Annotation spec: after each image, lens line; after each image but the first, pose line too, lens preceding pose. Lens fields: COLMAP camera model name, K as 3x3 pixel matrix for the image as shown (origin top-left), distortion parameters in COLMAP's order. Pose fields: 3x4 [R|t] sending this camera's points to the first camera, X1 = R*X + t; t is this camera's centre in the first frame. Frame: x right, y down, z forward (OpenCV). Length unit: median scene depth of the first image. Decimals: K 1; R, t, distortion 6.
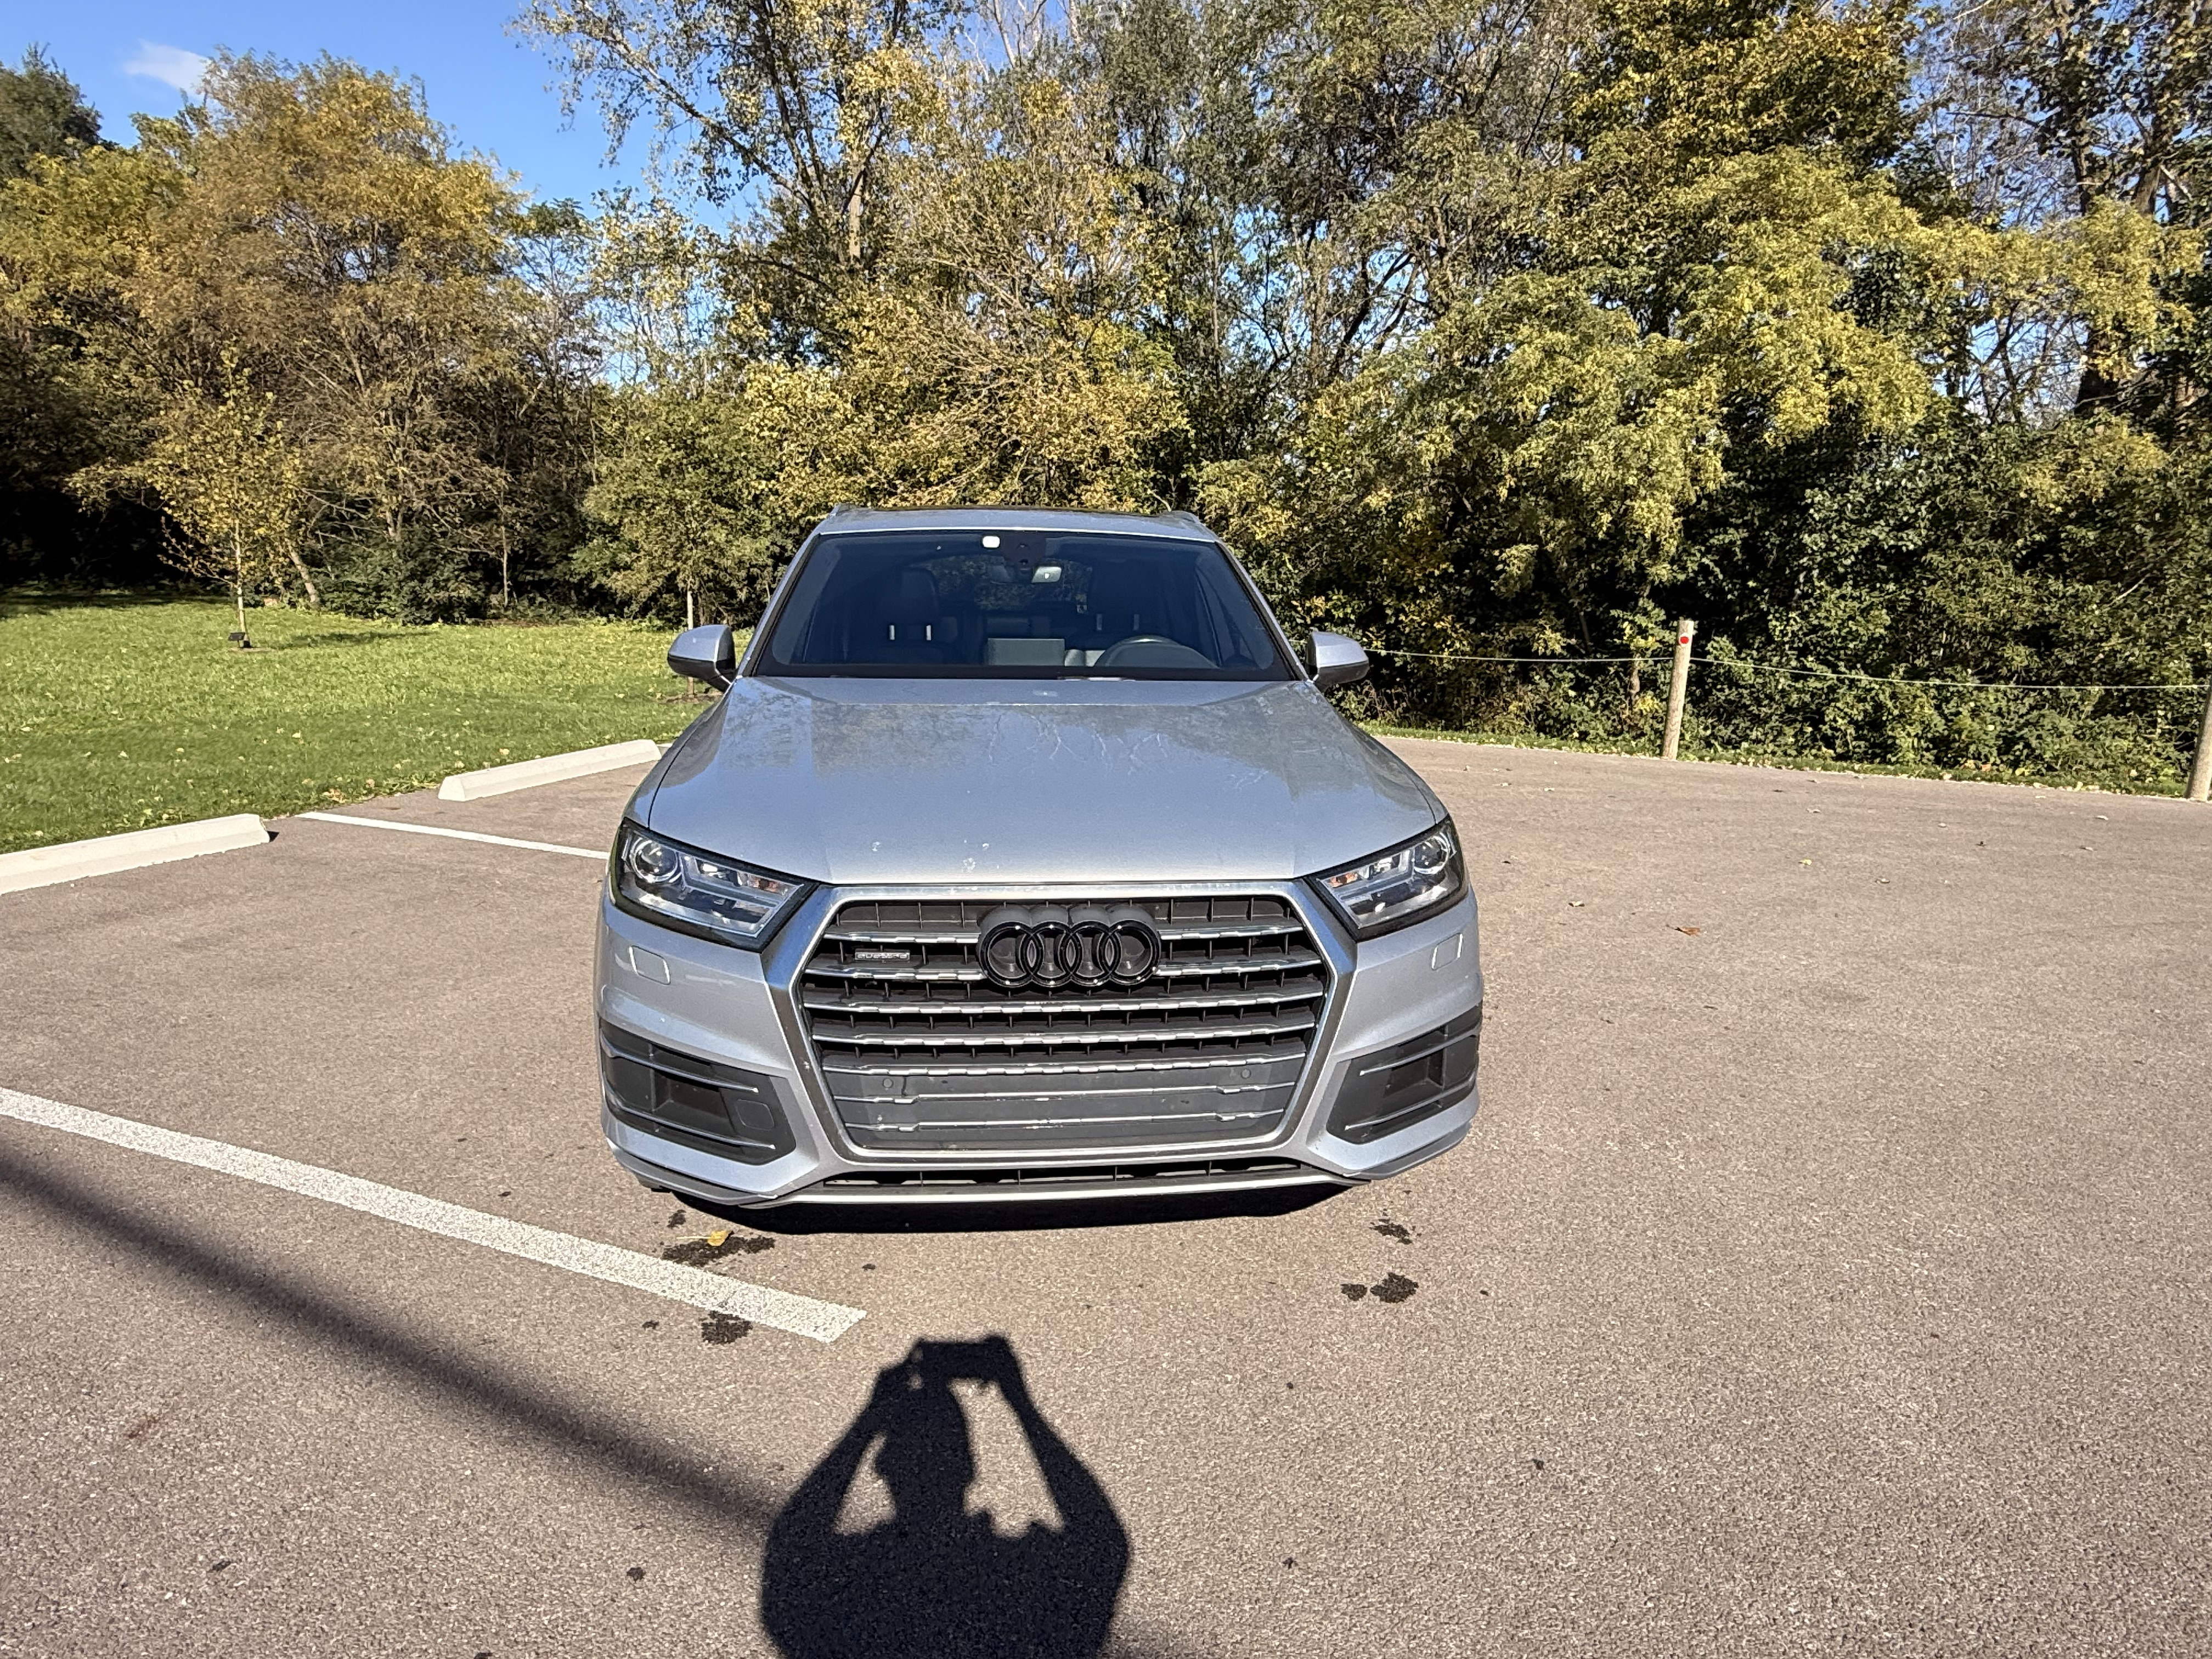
lens RADIAL K [[1290.8, 0, 1110.1], [0, 1290.8, 858.4], [0, 0, 1]] dist [0.000202, 0.000453]
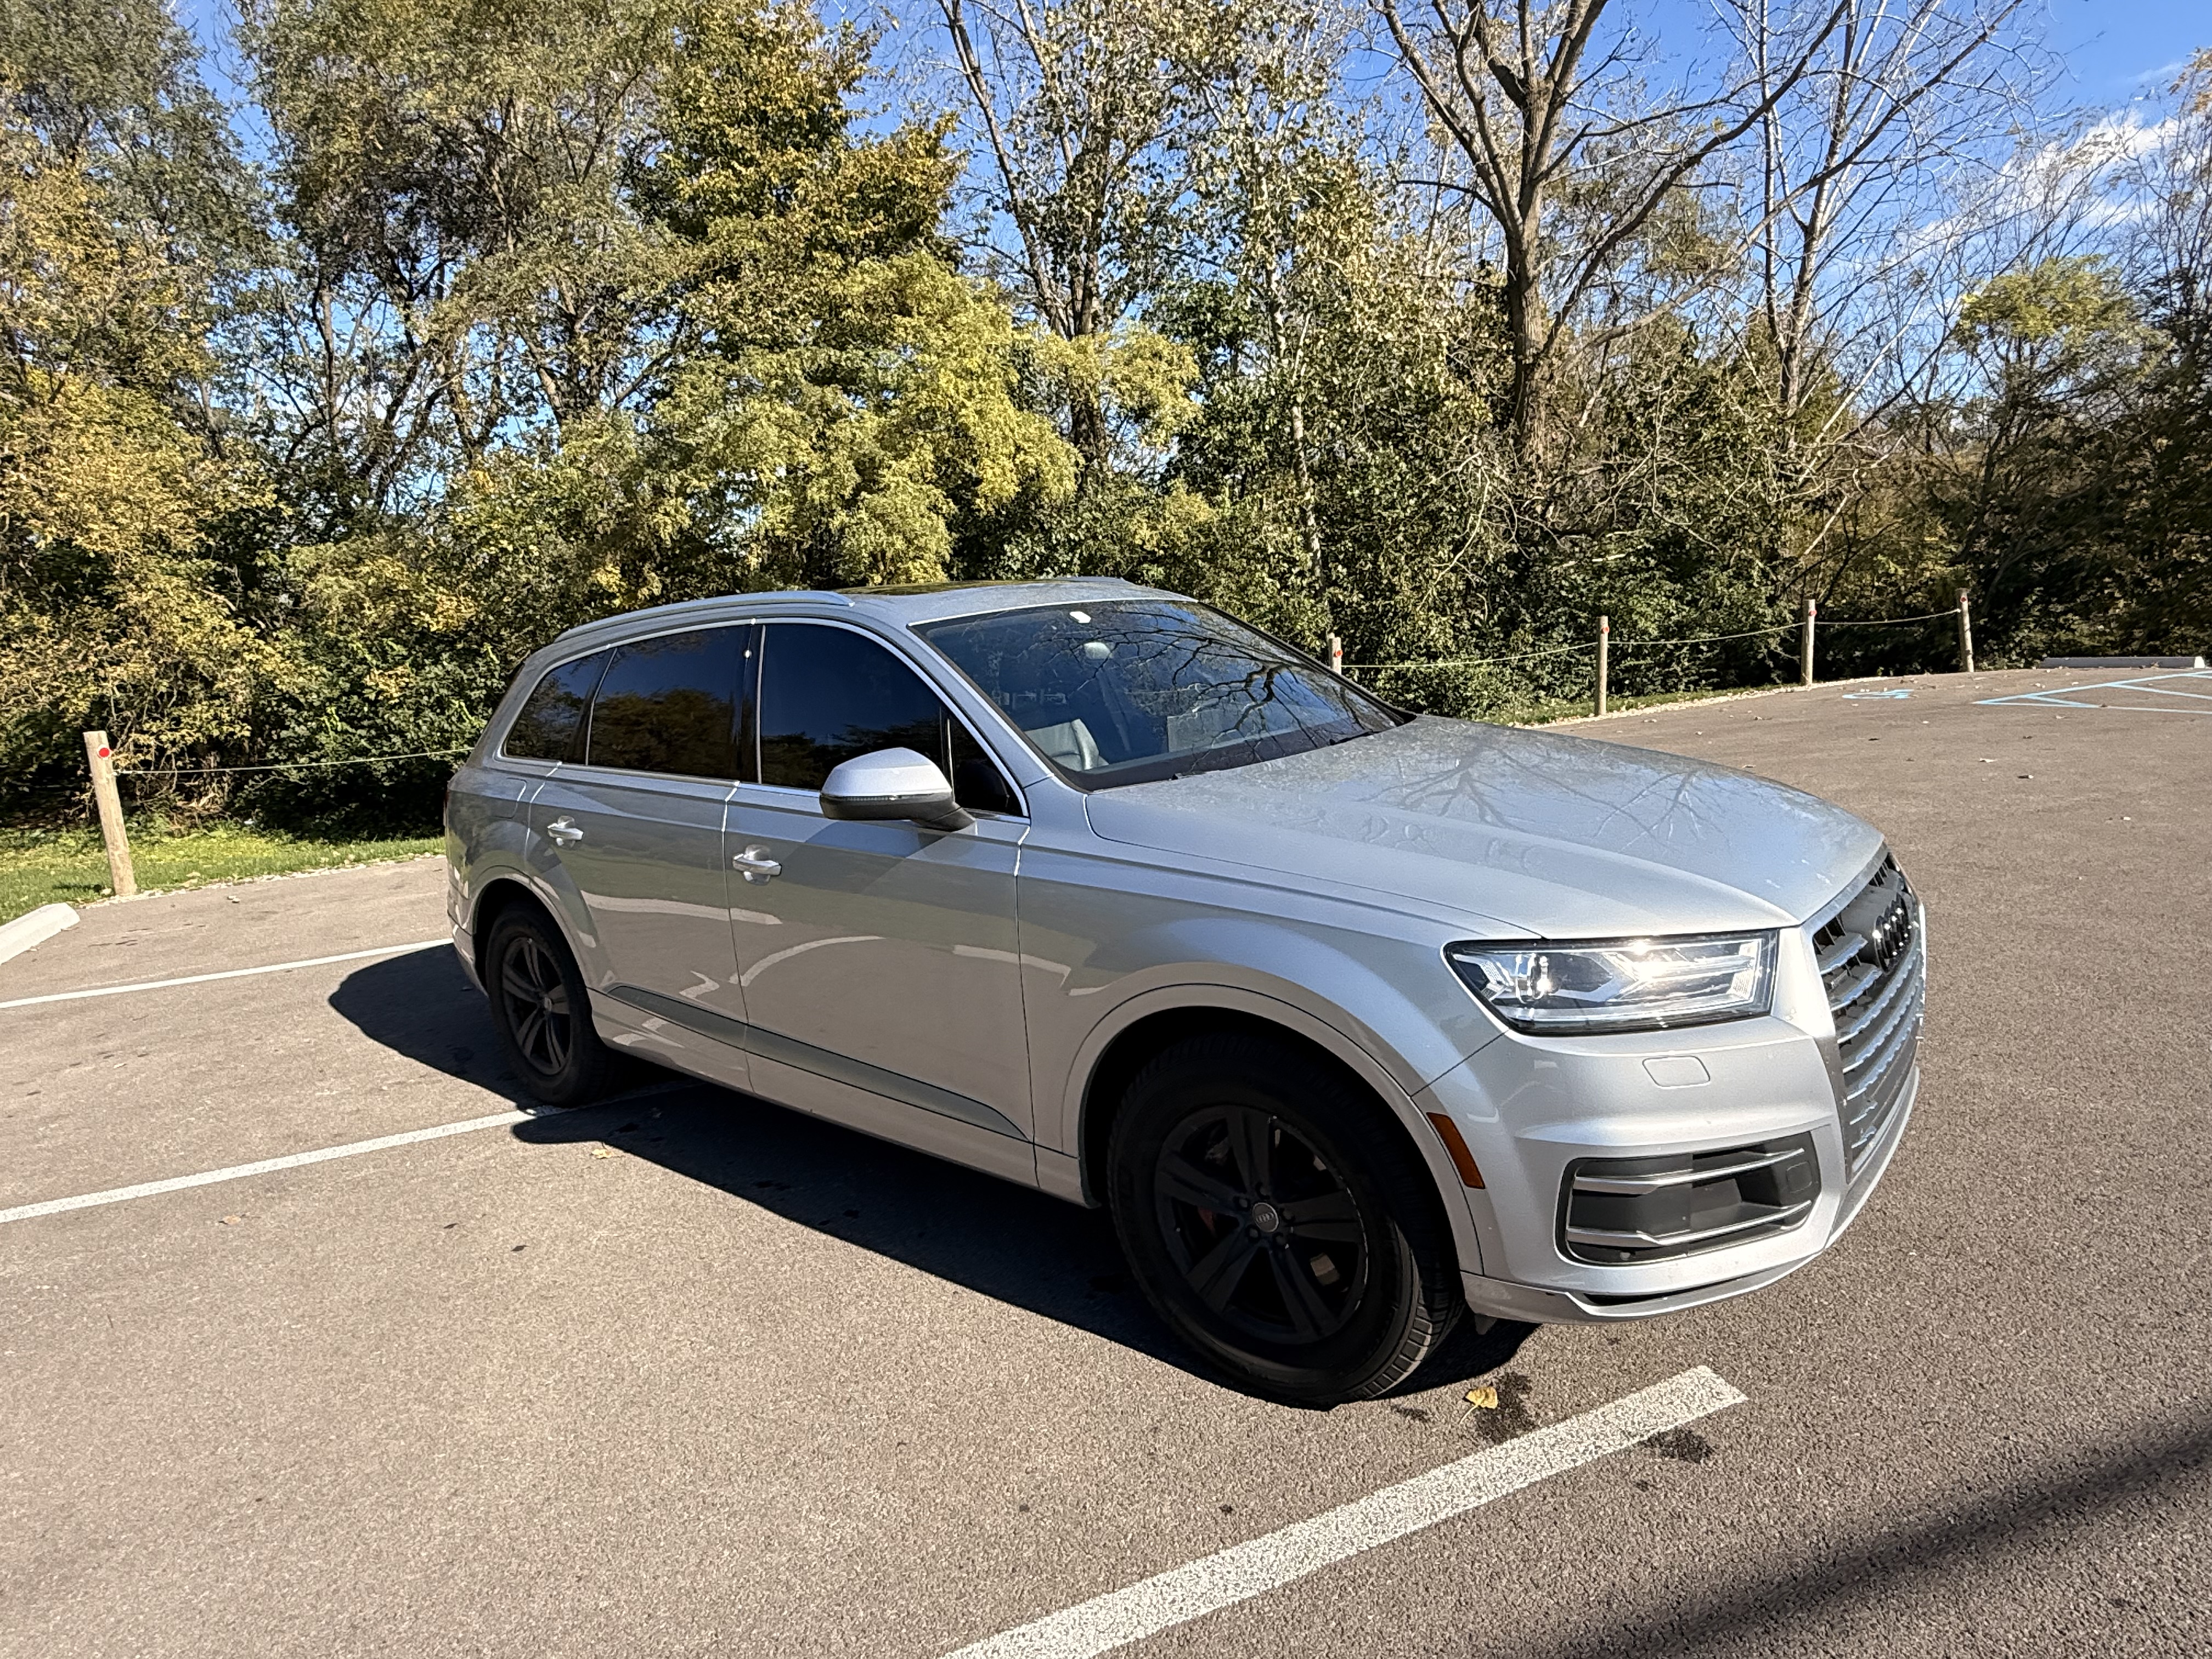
lens RADIAL K [[1290.8, 0, 1110.1], [0, 1290.8, 858.4], [0, 0, 1]] dist [0.000202, 0.000453]
pose [[0.706384, -0.206102, 0.677158, -0.225066], [0.241204, 0.969500, 0.043466, -0.036130], [-0.665464, 0.132630, 0.734552, 0.107816]]
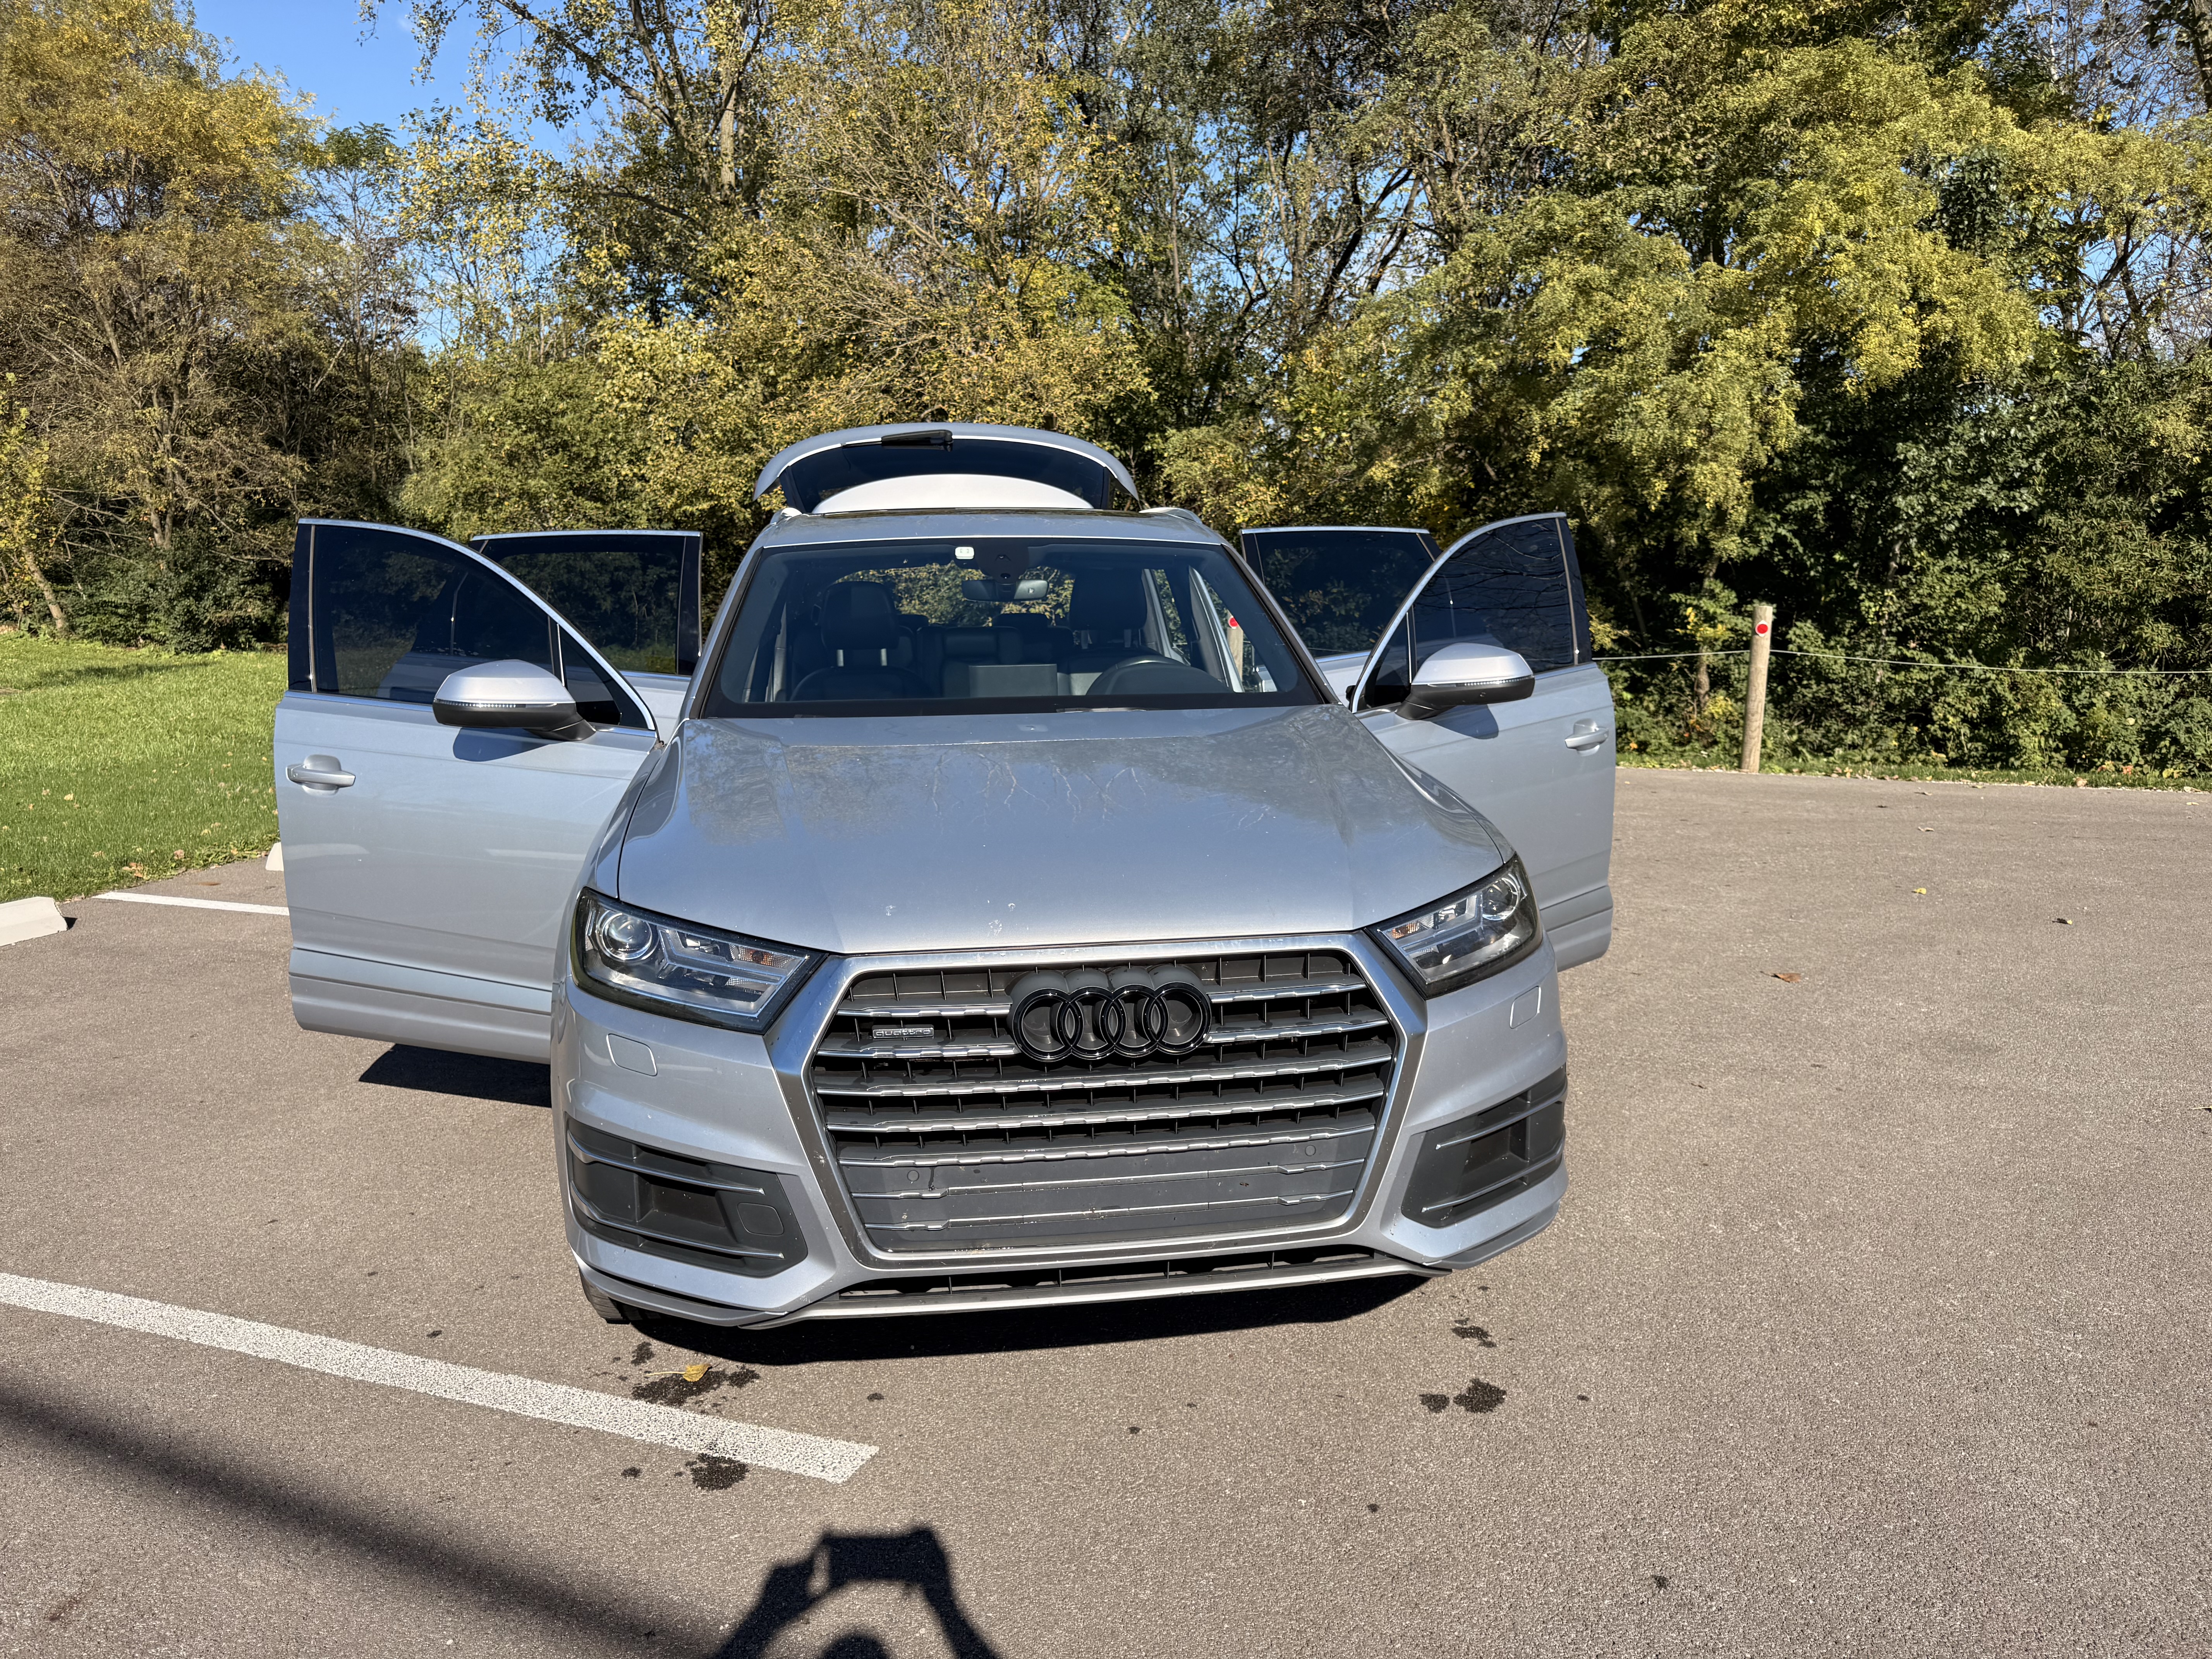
lens RADIAL K [[1613.2, 0, 1100.9], [0, 1613.2, 868.6], [0, 0, 1]] dist [0.019588, -0.022885]
pose [[0.999051, -0.033422, 0.027935, -0.011824], [0.034204, 0.999023, -0.027992, -0.000272], [-0.026972, 0.028921, 0.999218, -0.020627]]
